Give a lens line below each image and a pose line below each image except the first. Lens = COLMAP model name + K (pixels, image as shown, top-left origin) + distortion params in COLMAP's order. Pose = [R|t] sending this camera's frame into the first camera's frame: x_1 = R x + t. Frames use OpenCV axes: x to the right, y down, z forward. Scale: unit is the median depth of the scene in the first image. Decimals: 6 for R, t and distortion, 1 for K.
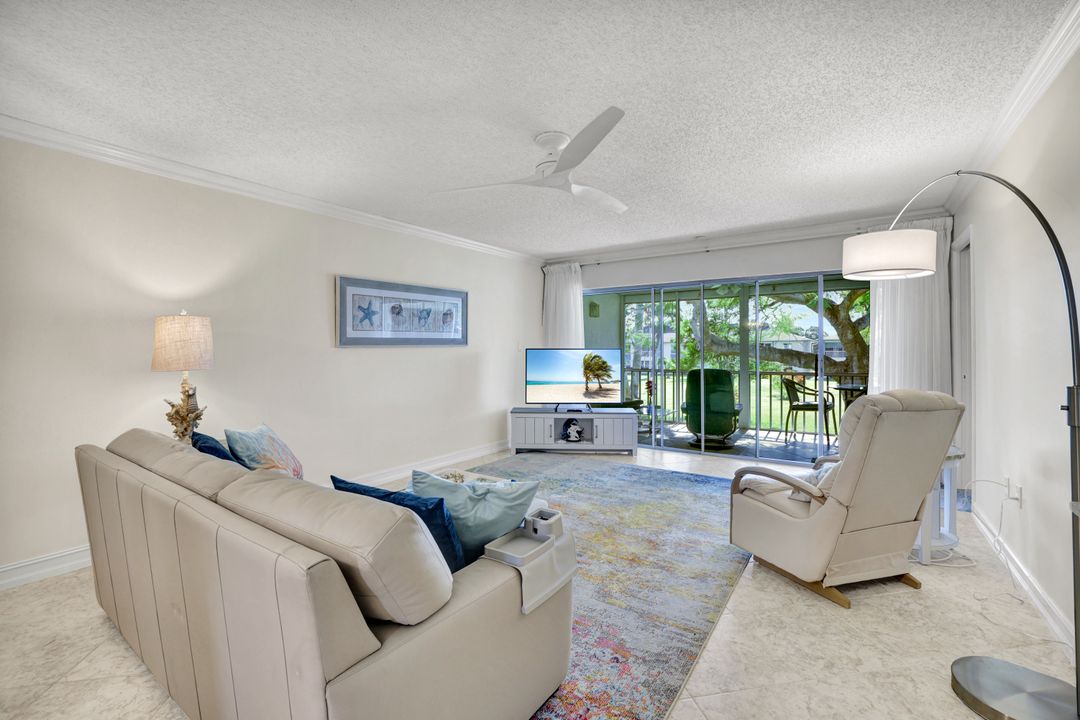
lens RADIAL K [[471.8, 0, 532.9], [0, 471.8, 350.5], [0, 0, 1]] dist [-0.051933, 0.022430]
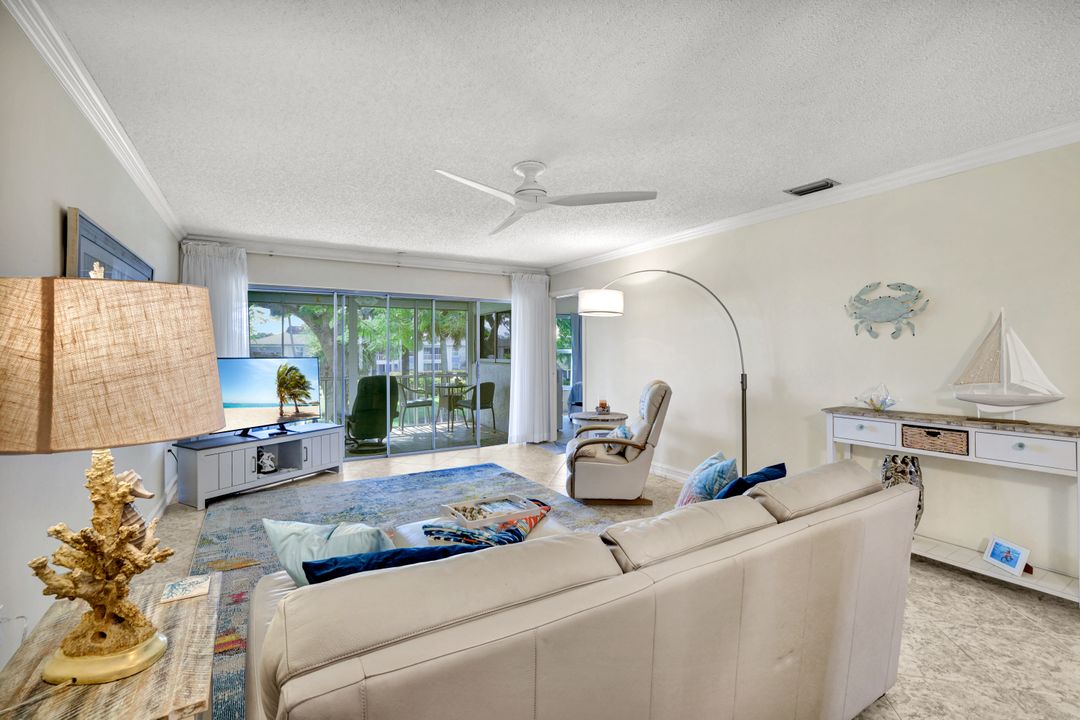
lens RADIAL K [[471.8, 0, 532.9], [0, 471.8, 350.5], [0, 0, 1]] dist [-0.051933, 0.022430]
pose [[0.408333, 0.005690, 0.912815, -0.467302], [-0.000247, 0.999981, -0.006123, -0.011168], [-0.912833, 0.002275, 0.408327, 0.271529]]
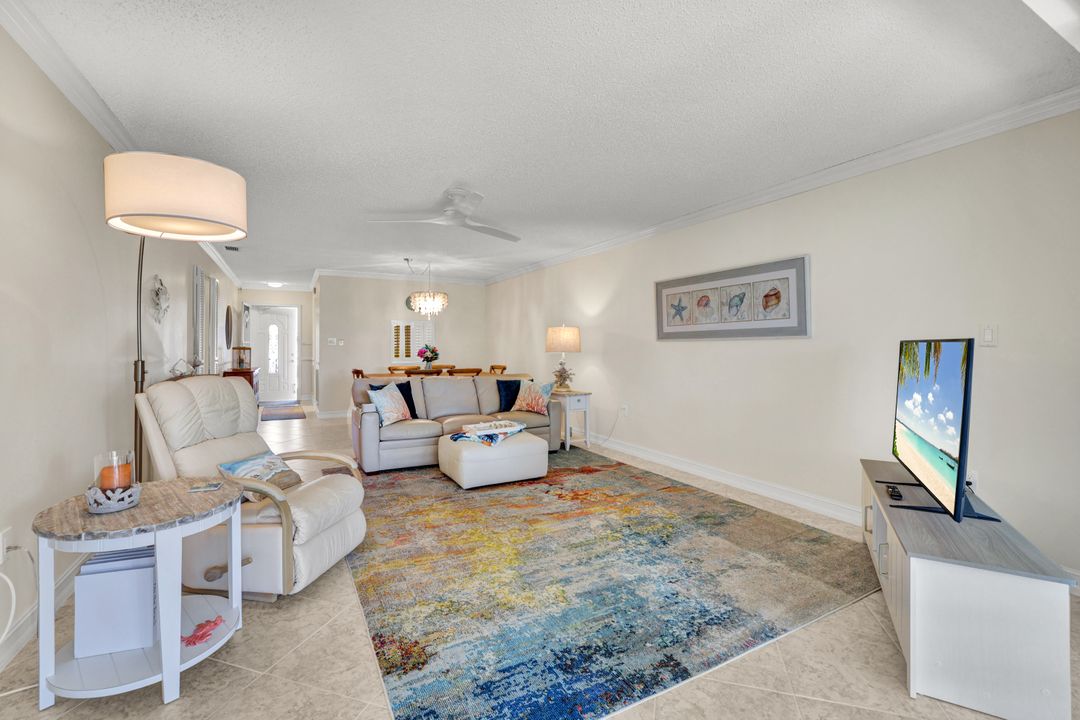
lens RADIAL K [[468.9, 0, 542.4], [0, 468.9, 329.7], [0, 0, 1]] dist [-0.052247, 0.021678]
pose [[-0.445720, -0.018371, -0.894984, 0.589915], [0.005478, 0.999715, -0.023249, -0.006293], [0.895156, -0.015266, -0.445492, 0.916679]]
